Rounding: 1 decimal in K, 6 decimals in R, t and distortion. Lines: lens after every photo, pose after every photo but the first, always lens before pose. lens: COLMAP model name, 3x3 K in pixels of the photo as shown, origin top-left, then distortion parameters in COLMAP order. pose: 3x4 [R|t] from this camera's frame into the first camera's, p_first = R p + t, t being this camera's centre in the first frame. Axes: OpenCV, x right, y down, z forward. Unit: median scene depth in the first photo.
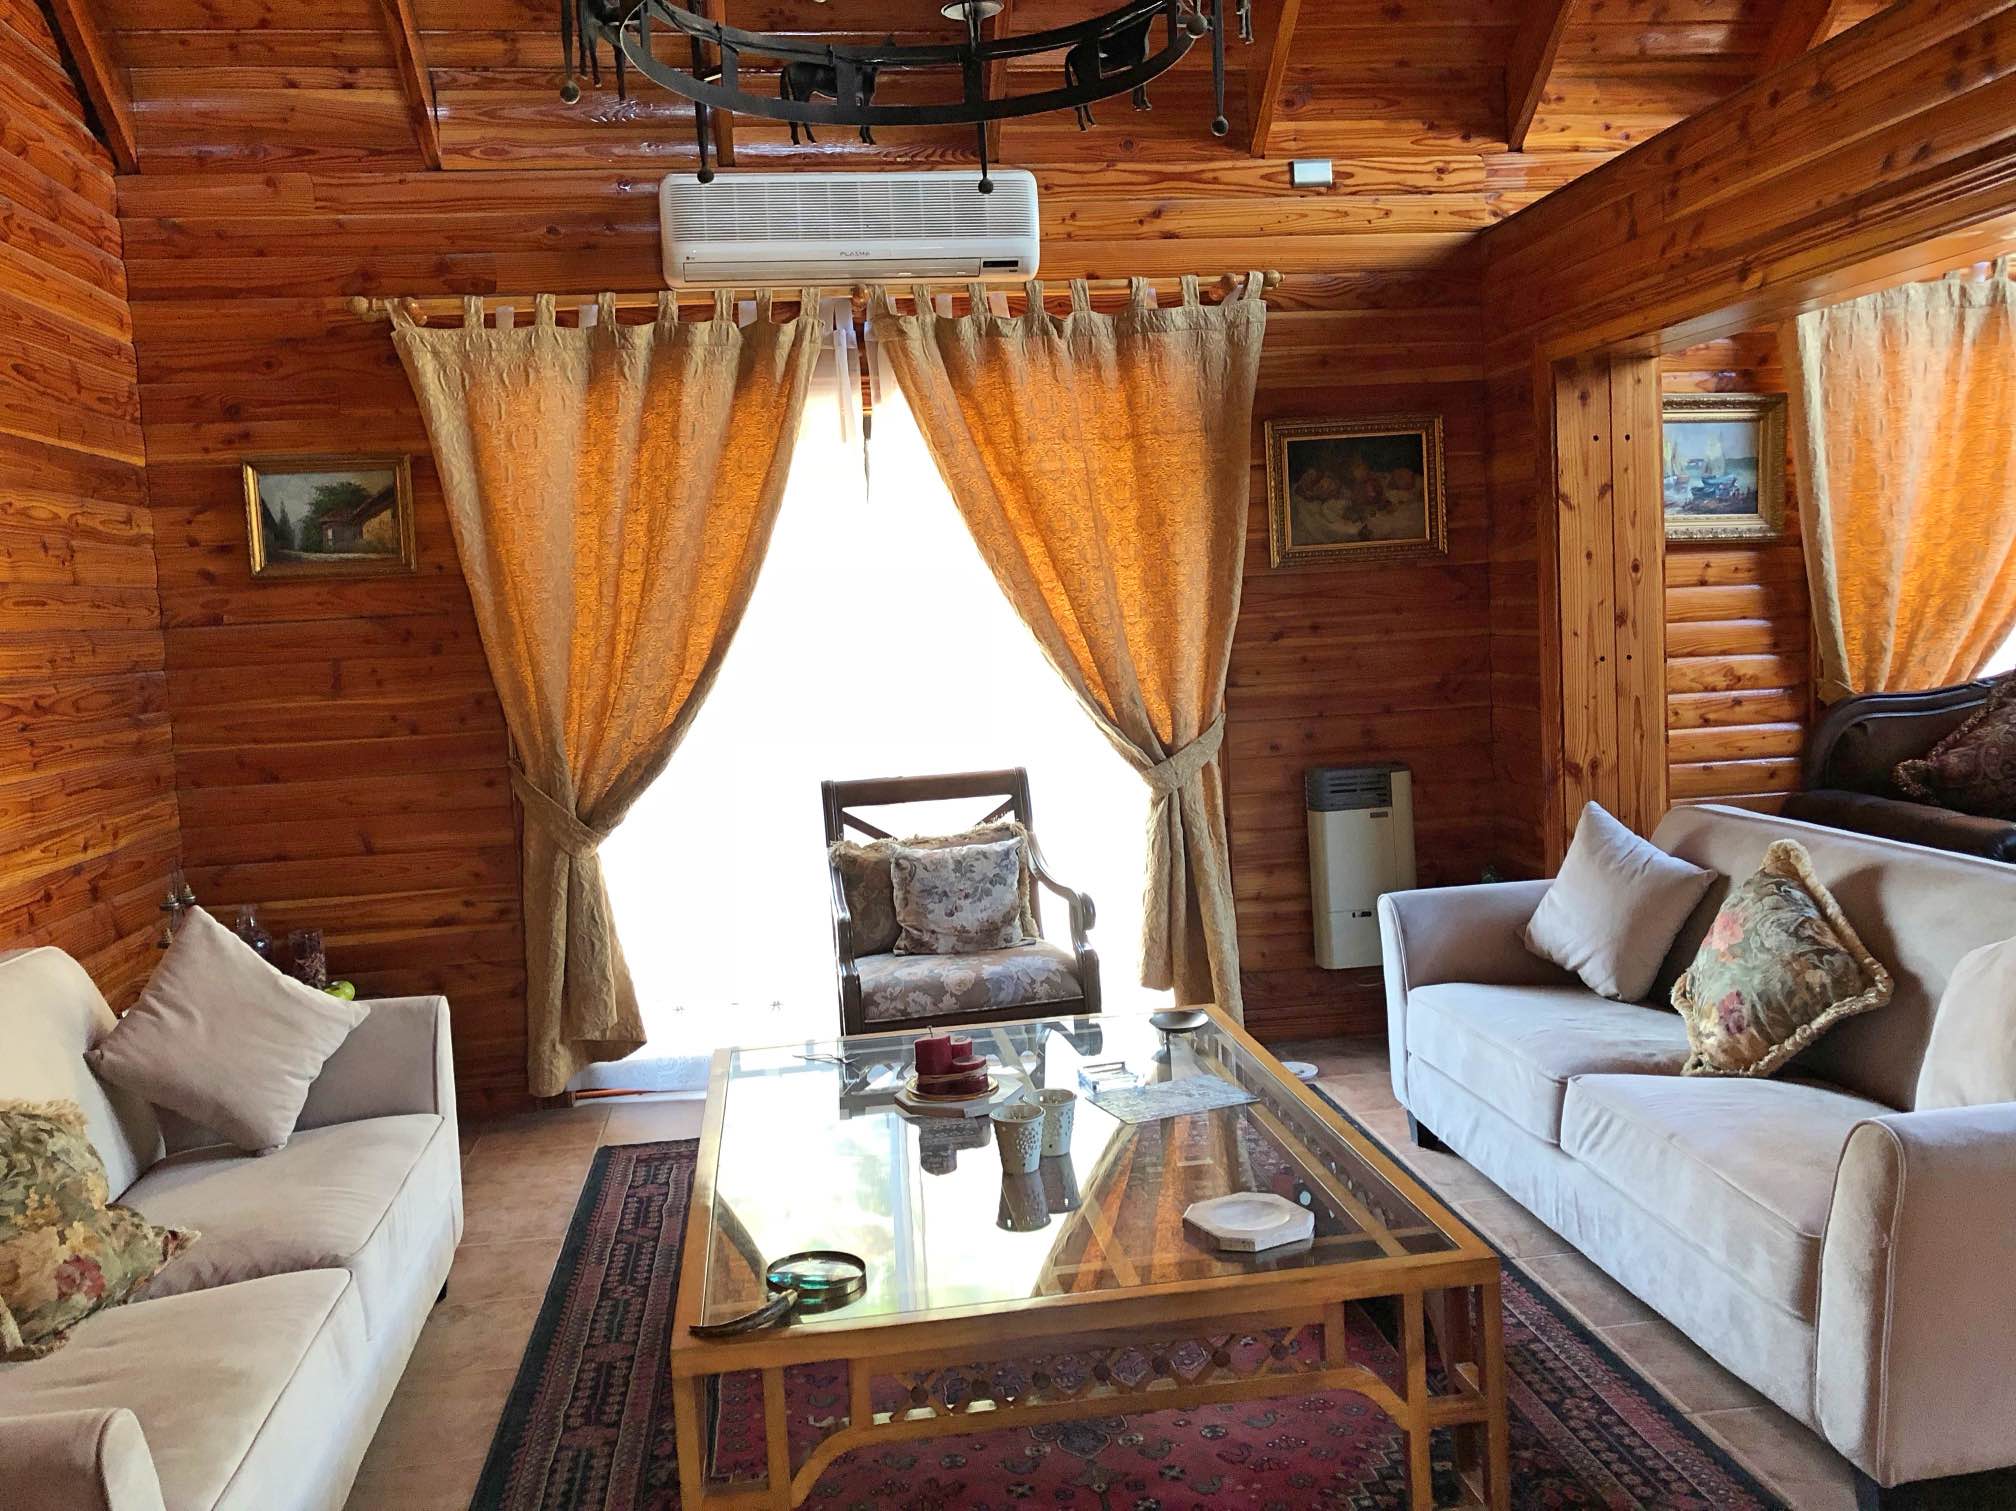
lens RADIAL K [[1668.6, 0, 1003.7], [0, 1668.6, 757.3], [0, 0, 1]] dist [0.017330, 0.000167]
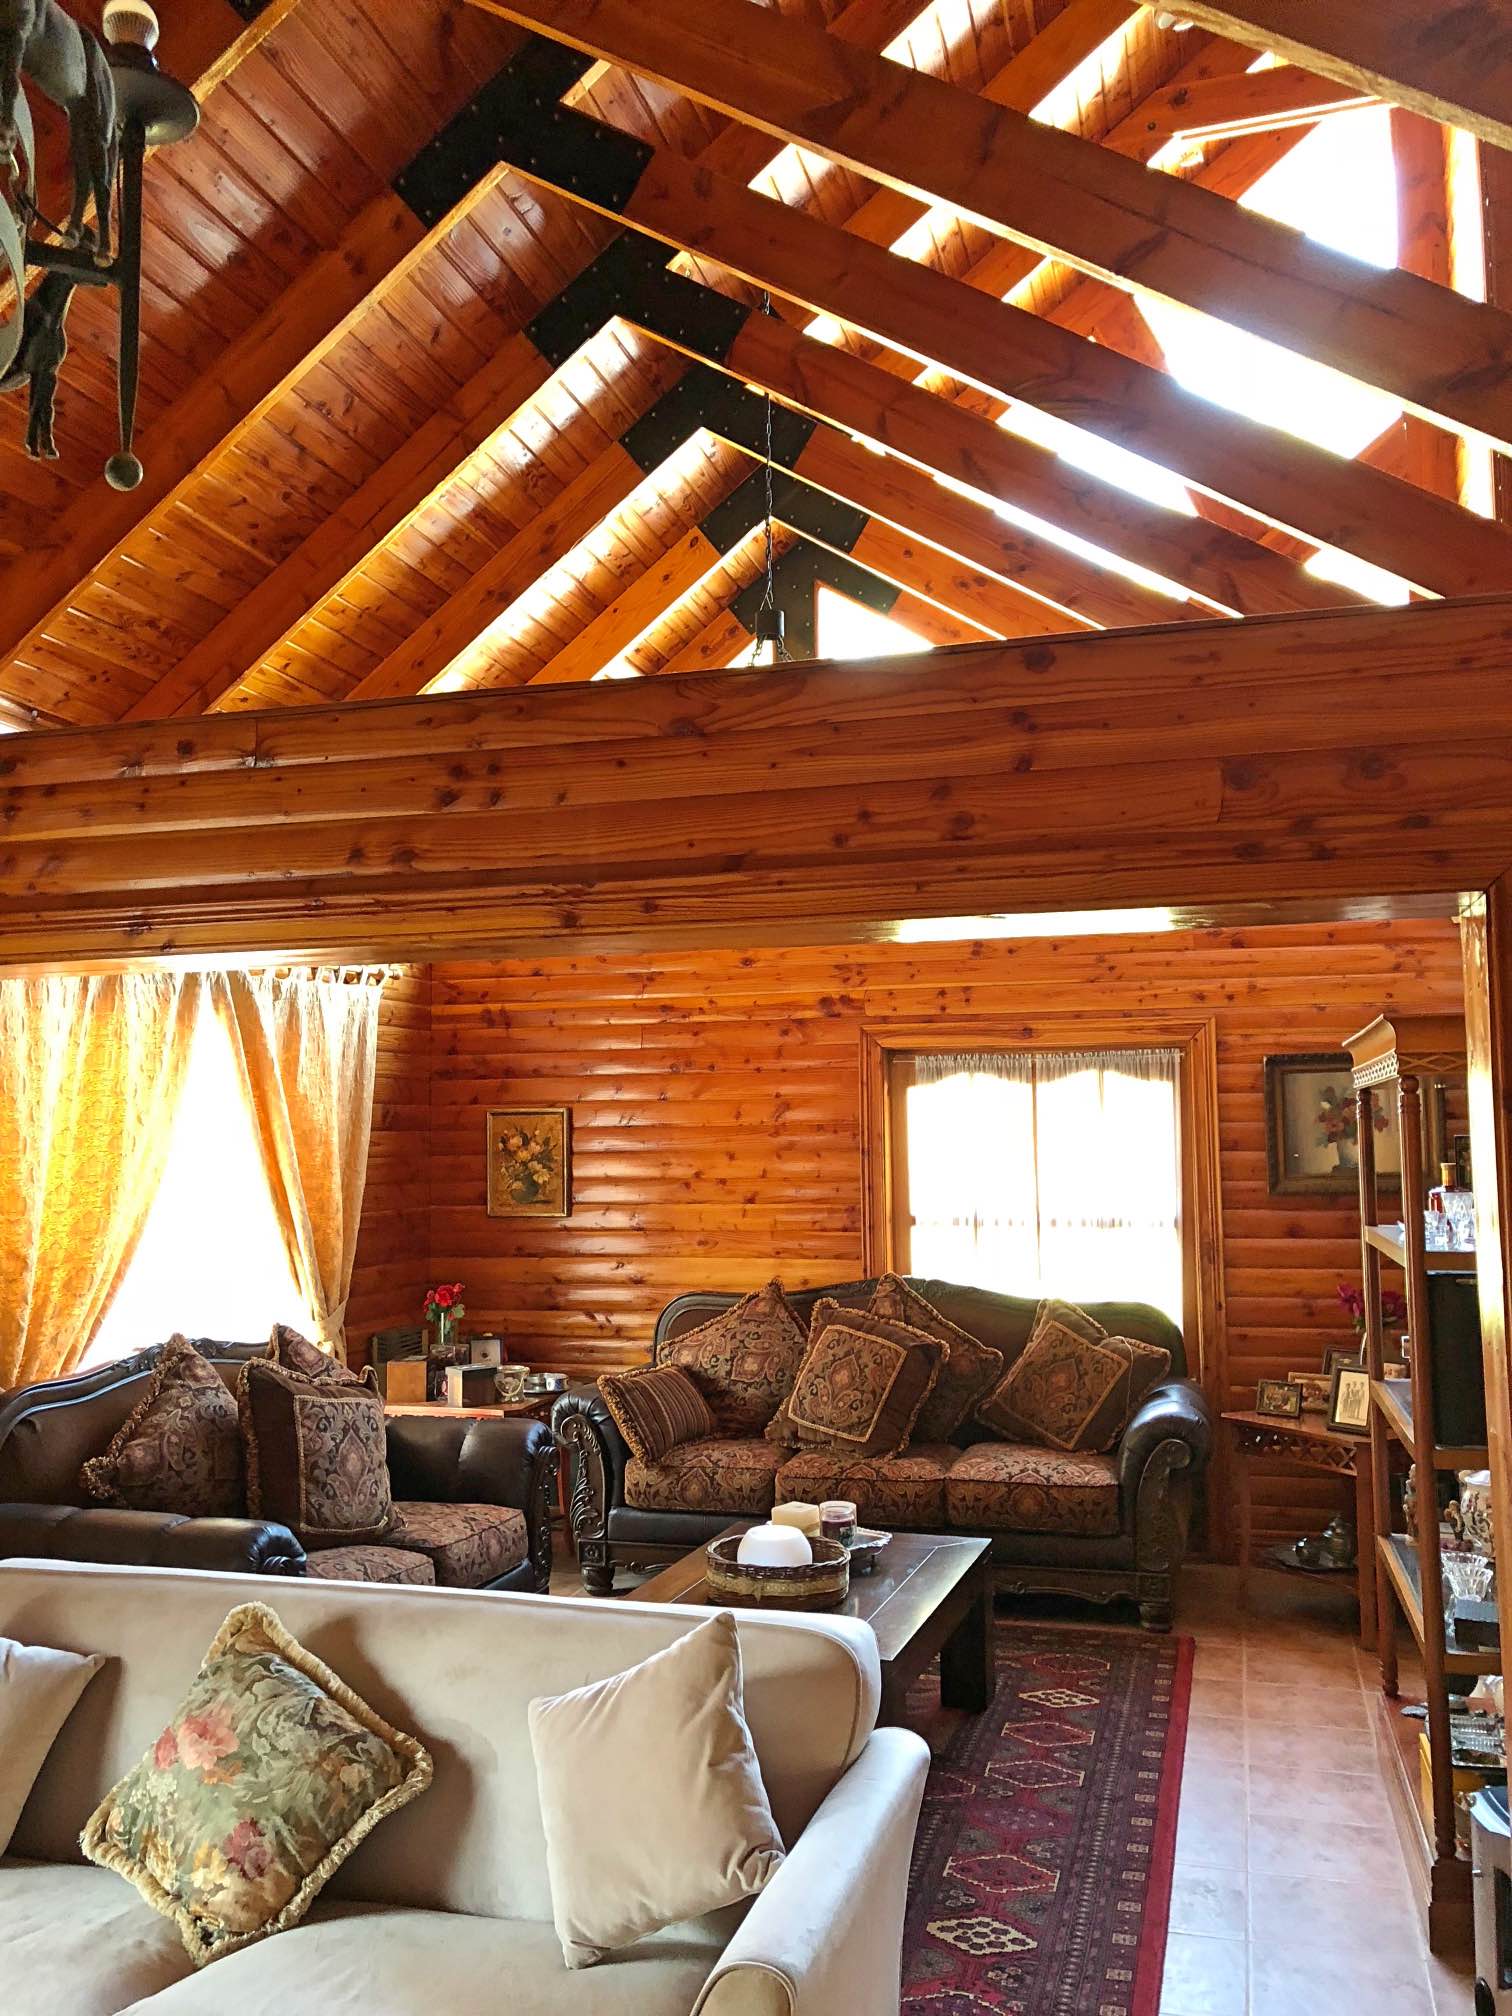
lens RADIAL K [[1668.6, 0, 755.9], [0, 1668.6, 1008.3], [0, 0, 1]] dist [0.017330, 0.000167]
pose [[0.405774, 0.120774, 0.905959, -0.233196], [0.072541, 0.983848, -0.163648, -0.091186], [-0.911090, 0.132123, 0.390459, 0.416908]]
